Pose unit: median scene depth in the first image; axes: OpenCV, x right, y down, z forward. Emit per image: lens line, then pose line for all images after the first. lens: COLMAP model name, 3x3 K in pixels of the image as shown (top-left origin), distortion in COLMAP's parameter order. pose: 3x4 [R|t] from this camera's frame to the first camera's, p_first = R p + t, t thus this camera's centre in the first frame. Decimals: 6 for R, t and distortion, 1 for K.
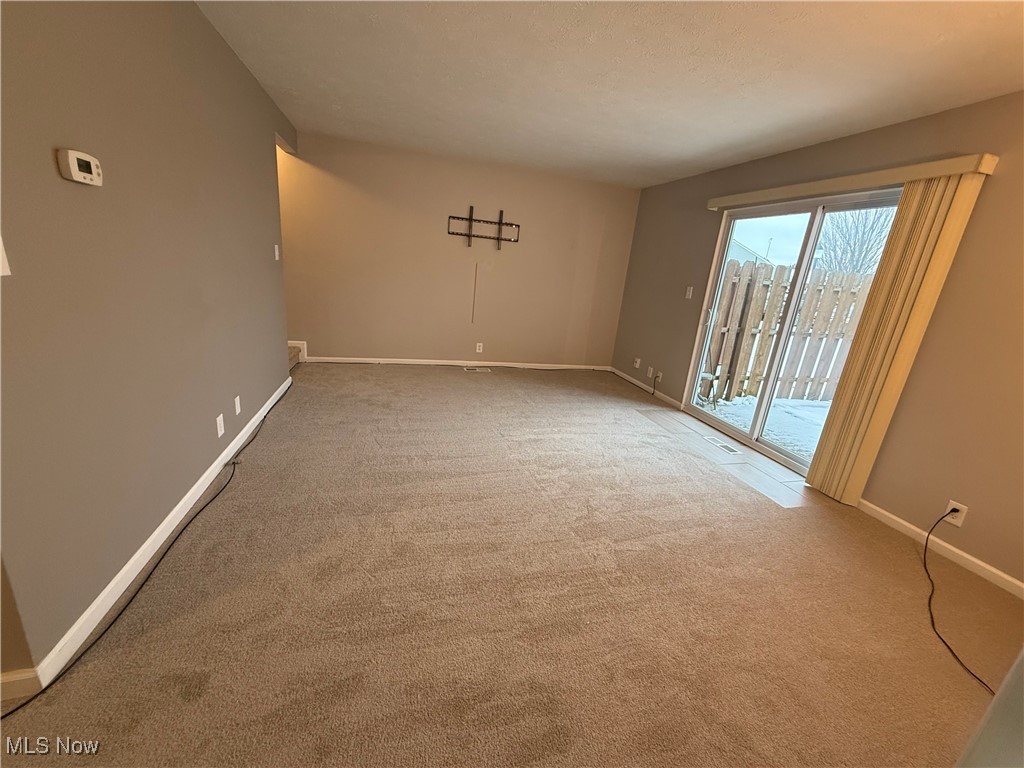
lens RADIAL K [[406.3, 0, 509.4], [0, 406.3, 384.9], [0, 0, 1]] dist [0.000516, -0.000025]
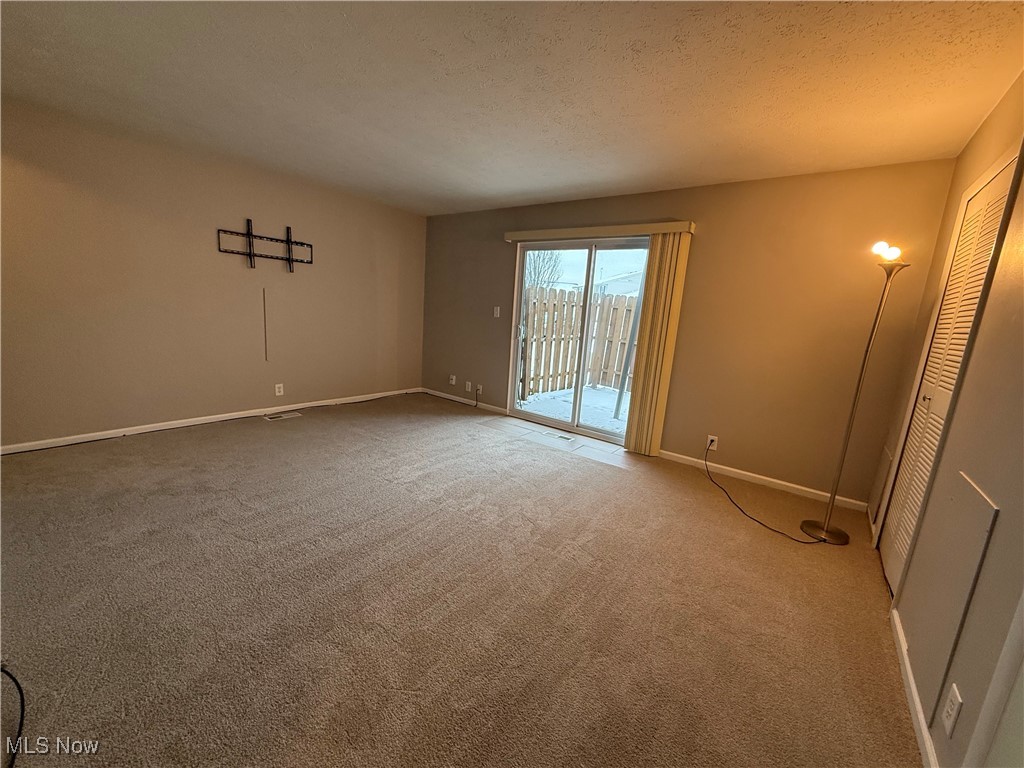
lens RADIAL K [[406.3, 0, 509.4], [0, 406.3, 384.9], [0, 0, 1]] dist [0.000516, -0.000025]
pose [[0.795646, -0.152389, 0.586280, -0.238770], [0.177346, 0.984033, 0.015097, -0.039854], [-0.579220, 0.091963, 0.809968, 0.083954]]
